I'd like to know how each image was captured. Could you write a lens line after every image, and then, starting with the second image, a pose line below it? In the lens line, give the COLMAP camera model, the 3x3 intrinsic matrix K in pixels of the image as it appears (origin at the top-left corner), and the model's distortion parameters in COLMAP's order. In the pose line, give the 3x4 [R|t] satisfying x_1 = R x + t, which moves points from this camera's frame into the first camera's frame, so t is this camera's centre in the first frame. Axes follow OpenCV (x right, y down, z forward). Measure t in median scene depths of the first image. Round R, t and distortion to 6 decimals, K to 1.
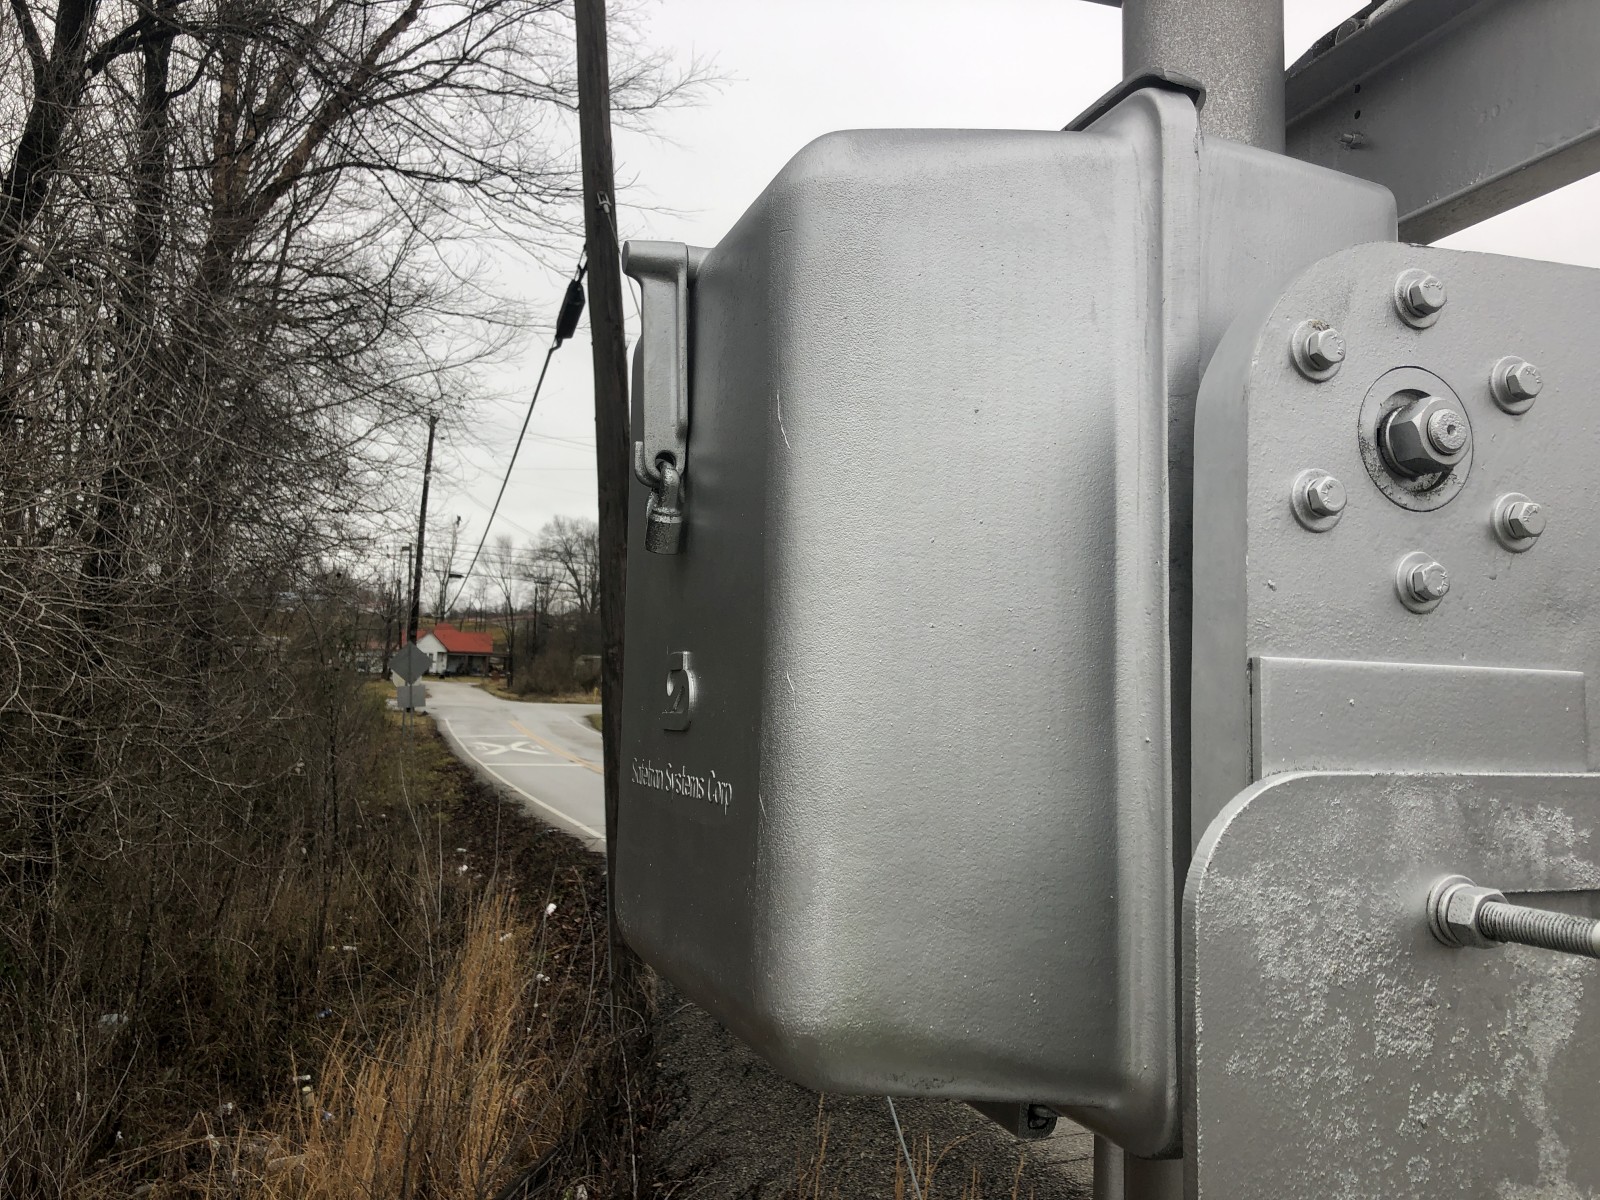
lens RADIAL K [[1272.3, 0, 793.6], [0, 1272.3, 589.7], [0, 0, 1]] dist [0.005069, -0.031444]
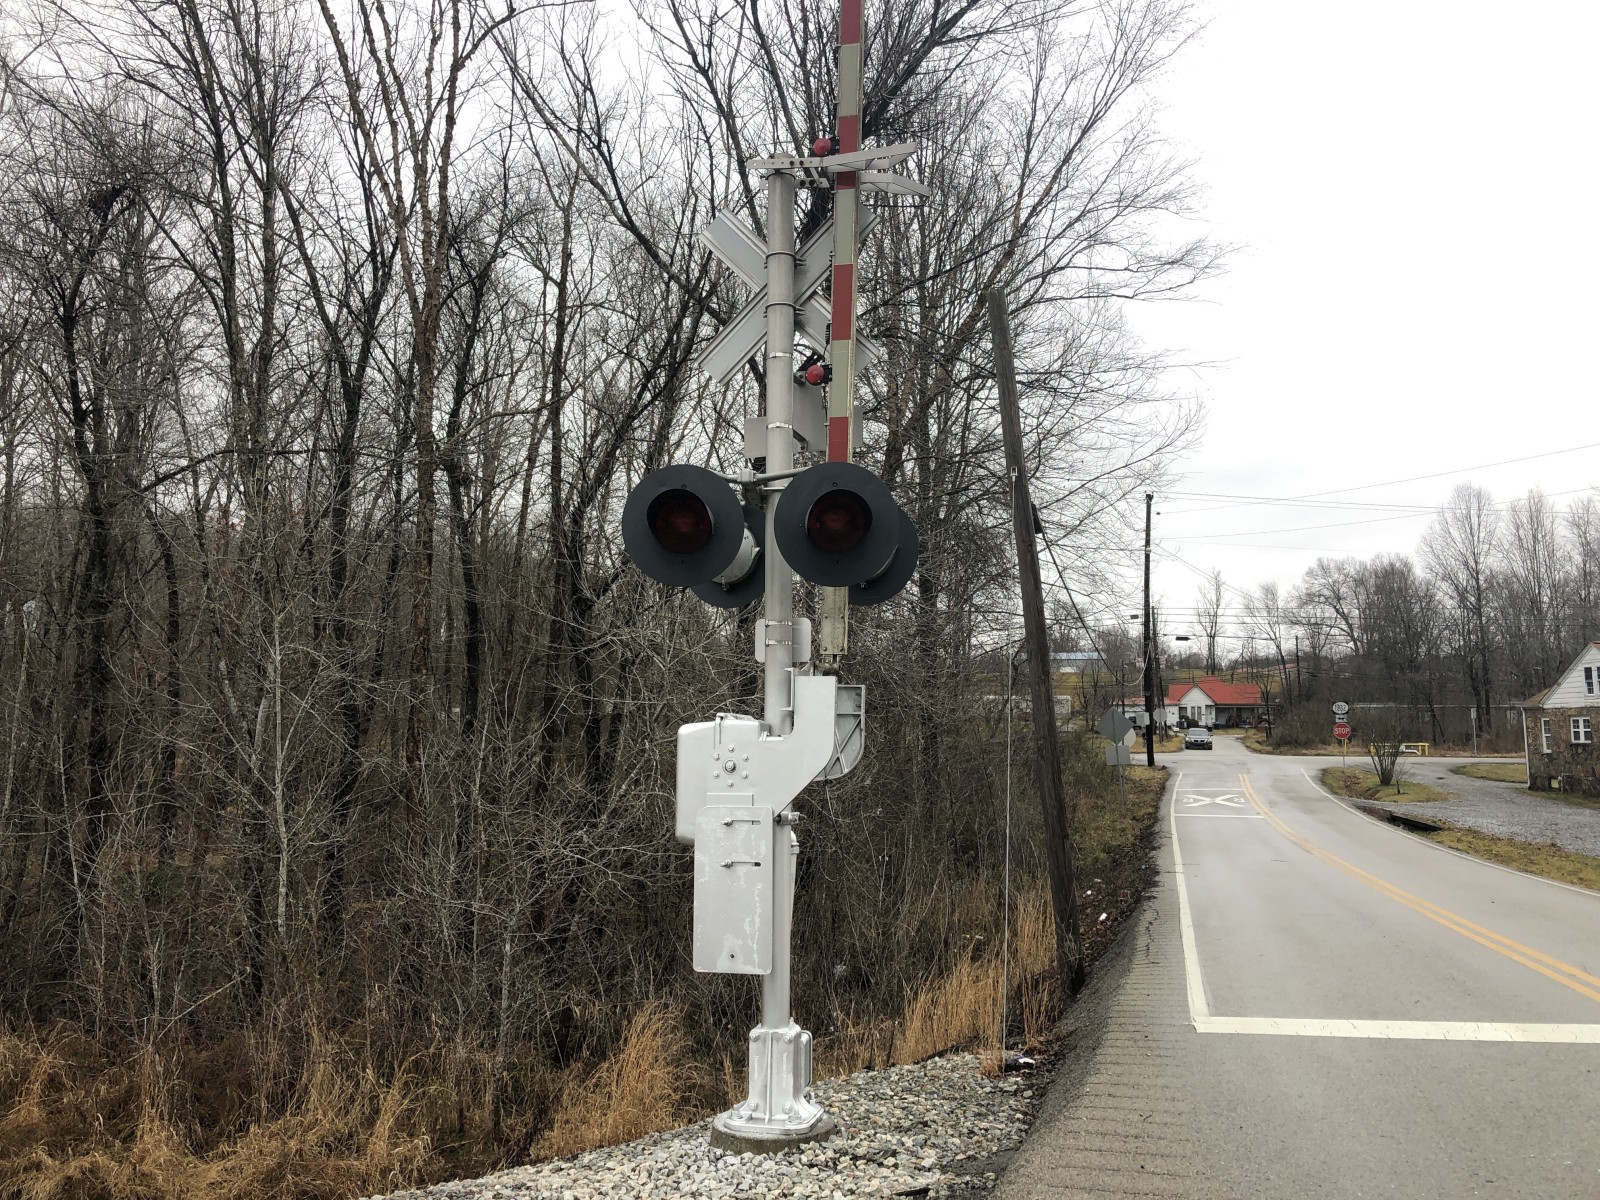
lens RADIAL K [[1272.3, 0, 810.5], [0, 1272.3, 563.2], [0, 0, 1]] dist [0.005069, -0.031444]
pose [[0.830319, -0.100849, -0.548087, 0.022905], [0.067696, 0.994459, -0.080427, -0.002956], [0.553161, 0.029677, 0.832546, -0.023237]]
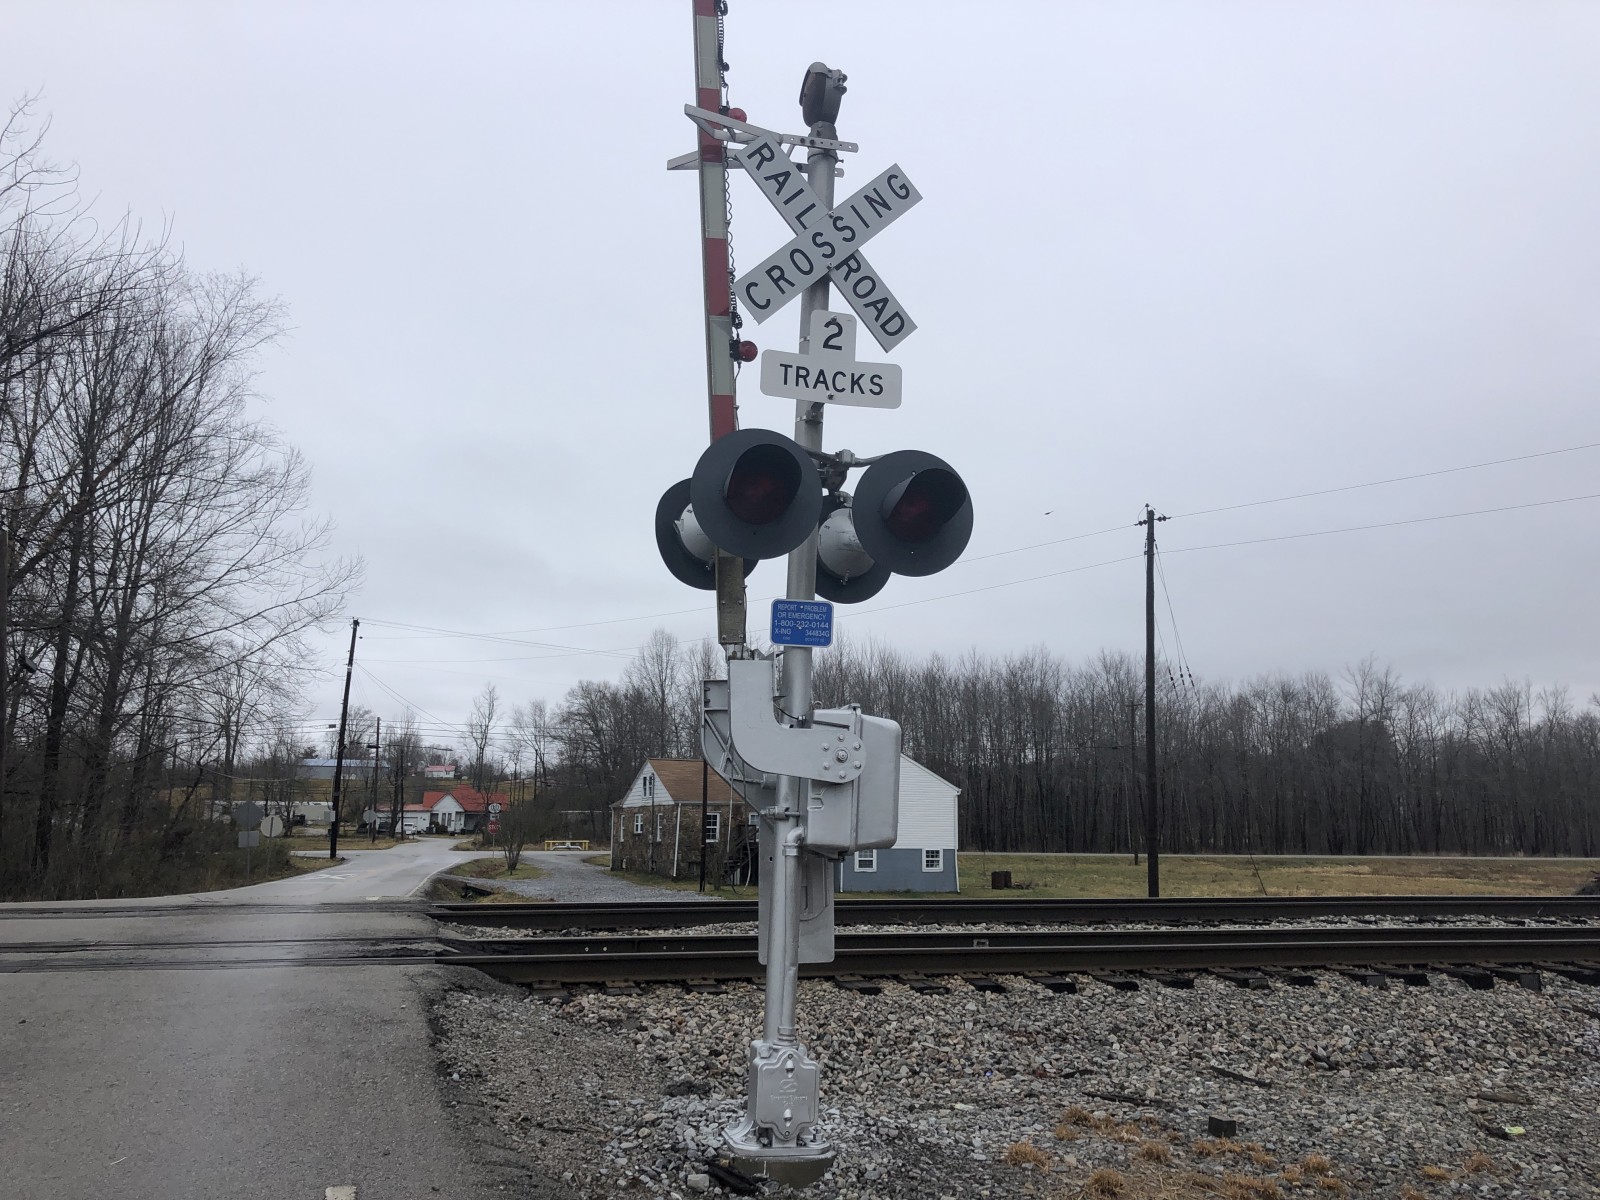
lens RADIAL K [[1272.3, 0, 824.5], [0, 1272.3, 586.7], [0, 0, 1]] dist [0.005069, -0.031444]
pose [[0.997811, -0.044013, -0.049352, 0.080454], [0.037850, 0.992109, -0.119526, -0.000208], [0.054223, 0.117396, 0.991604, -0.073901]]
